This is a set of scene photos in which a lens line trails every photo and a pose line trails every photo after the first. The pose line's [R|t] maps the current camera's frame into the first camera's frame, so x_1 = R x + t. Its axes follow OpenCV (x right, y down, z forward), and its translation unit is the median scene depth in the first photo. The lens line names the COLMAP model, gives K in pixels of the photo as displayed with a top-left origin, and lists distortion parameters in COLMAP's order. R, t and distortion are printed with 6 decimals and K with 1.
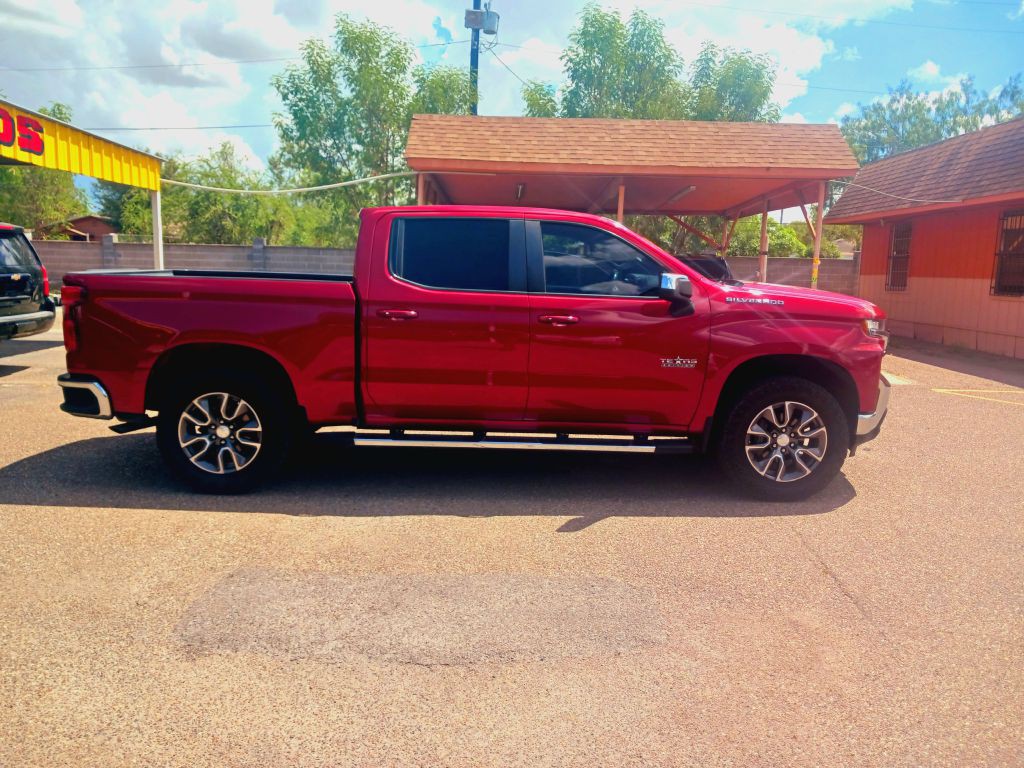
lens RADIAL K [[832.9, 0, 512.0], [0, 832.9, 384.0], [0, 0, 1]] dist [0.009480, 0.002967]
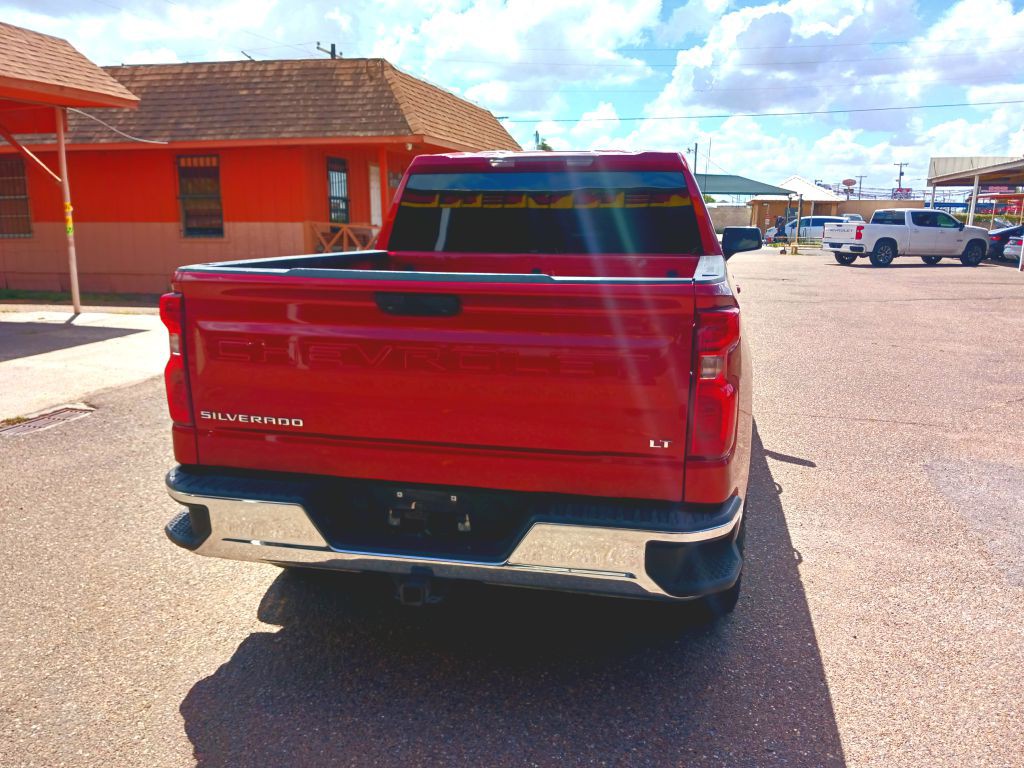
lens RADIAL K [[862.9, 0, 512.0], [0, 862.9, 384.0], [0, 0, 1]] dist [-0.005308, 0.017244]
pose [[0.212311, -0.210685, 0.954220, -0.985338], [0.144924, 0.972472, 0.182470, -0.175365], [-0.966396, 0.099549, 0.236999, 0.992310]]
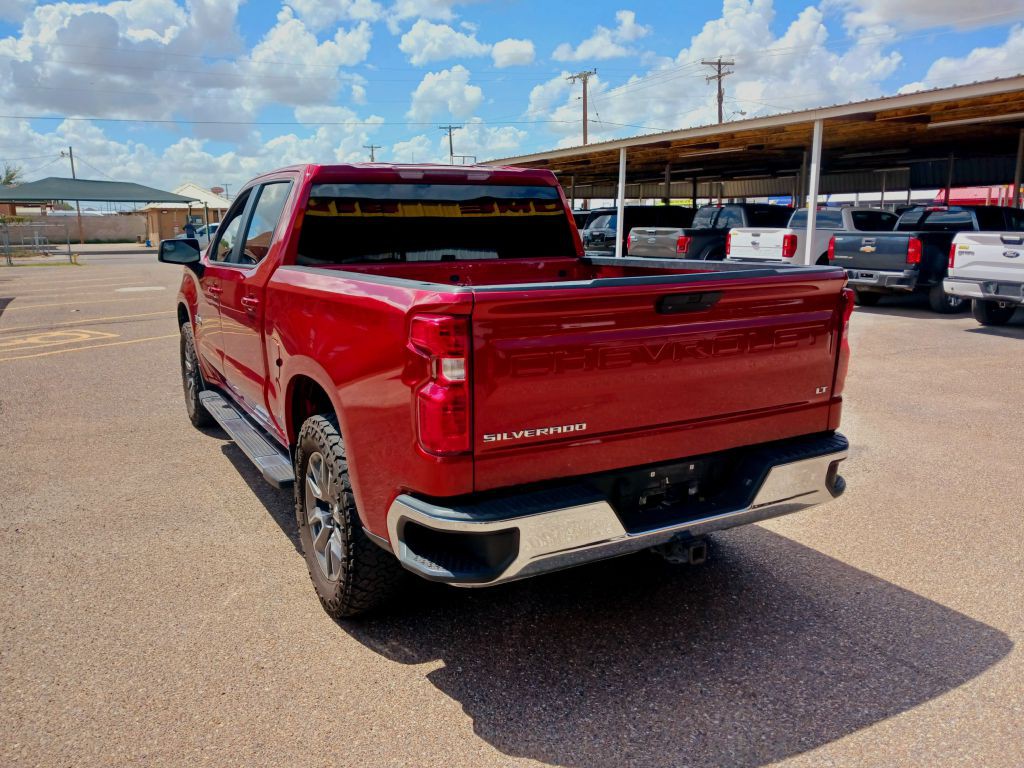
lens RADIAL K [[837.6, 0, 526.0], [0, 837.6, 390.5], [0, 0, 1]] dist [-0.011129, 0.021968]
pose [[-0.492549, -0.192381, 0.848755, -0.943820], [0.128543, 0.948483, 0.289581, -0.249050], [-0.860740, 0.251735, -0.442444, 1.472233]]
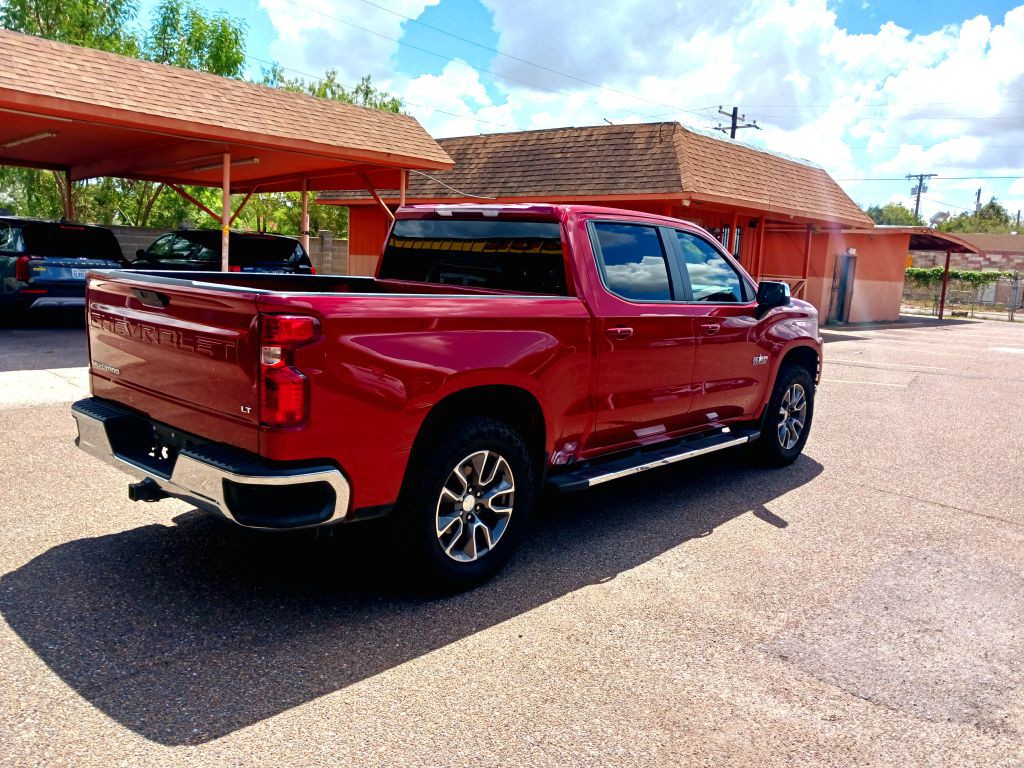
lens RADIAL K [[825.1, 0, 512.0], [0, 825.1, 384.0], [0, 0, 1]] dist [0.096196, -0.156100]
pose [[0.664631, -0.102423, 0.740119, -0.856126], [0.072643, 0.994725, 0.072423, -0.098545], [-0.743632, 0.005630, 0.668565, 0.484172]]
